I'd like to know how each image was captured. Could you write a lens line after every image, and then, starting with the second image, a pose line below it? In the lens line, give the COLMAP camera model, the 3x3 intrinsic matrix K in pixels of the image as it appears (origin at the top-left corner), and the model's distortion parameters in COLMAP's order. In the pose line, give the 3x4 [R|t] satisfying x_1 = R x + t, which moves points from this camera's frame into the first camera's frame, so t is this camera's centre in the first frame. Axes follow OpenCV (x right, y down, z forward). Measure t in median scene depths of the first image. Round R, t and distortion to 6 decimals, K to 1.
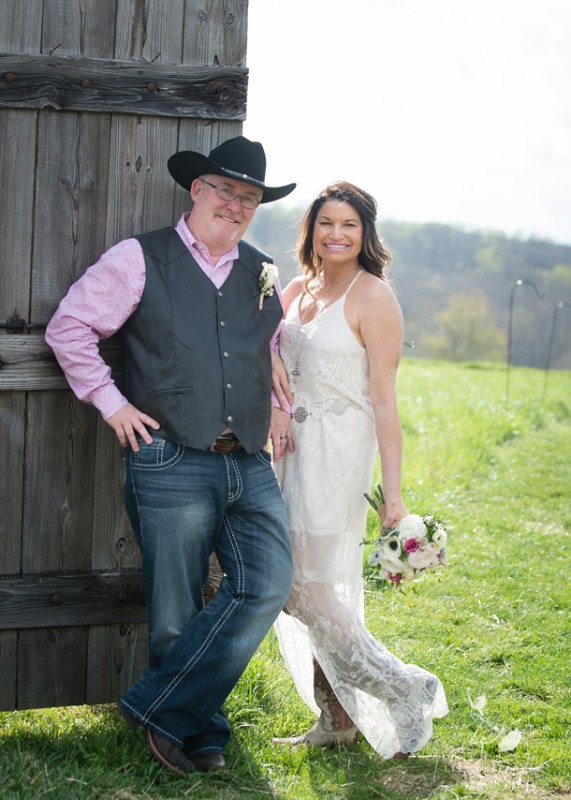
lens RADIAL K [[2359.4, 0, 283.7], [0, 2359.4, 396.2], [0, 0, 1]] dist [-0.289492, 0.000000]
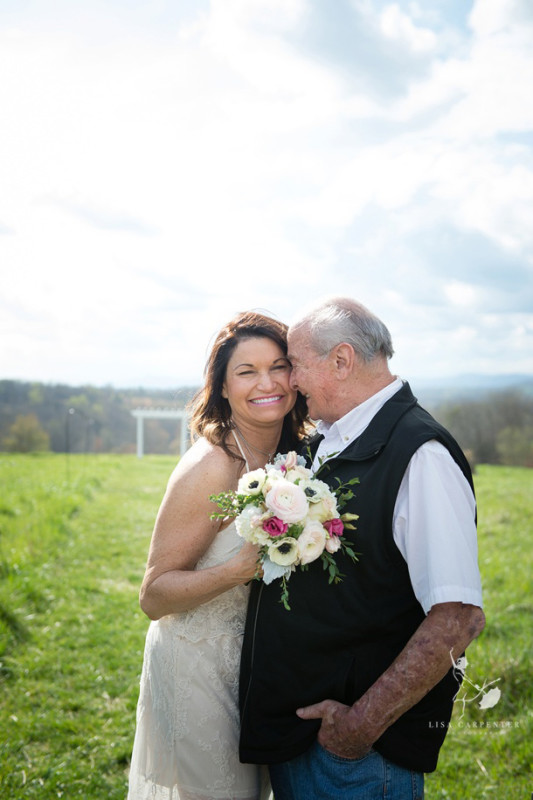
lens RADIAL K [[1061.0, 0, 271.5], [0, 1061.0, 401.8], [0, 0, 1]] dist [0.123419, 0.000000]
pose [[0.950493, -0.052556, 0.306268, 0.012603], [0.067135, 0.997048, -0.037259, -0.044035], [-0.303406, 0.055976, 0.951216, 0.599352]]
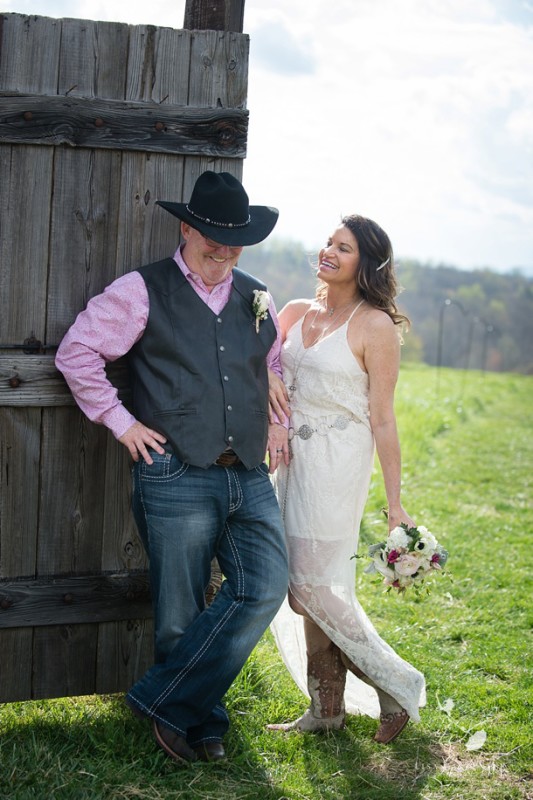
lens RADIAL K [[1783.6, 0, 263.9], [0, 1783.6, 392.1], [0, 0, 1]] dist [-0.297509, 0.000000]
pose [[0.999896, 0.006236, 0.012981, -0.017896], [-0.006302, 0.999967, 0.005084, -0.013521], [-0.012949, -0.005166, 0.999903, 0.180278]]
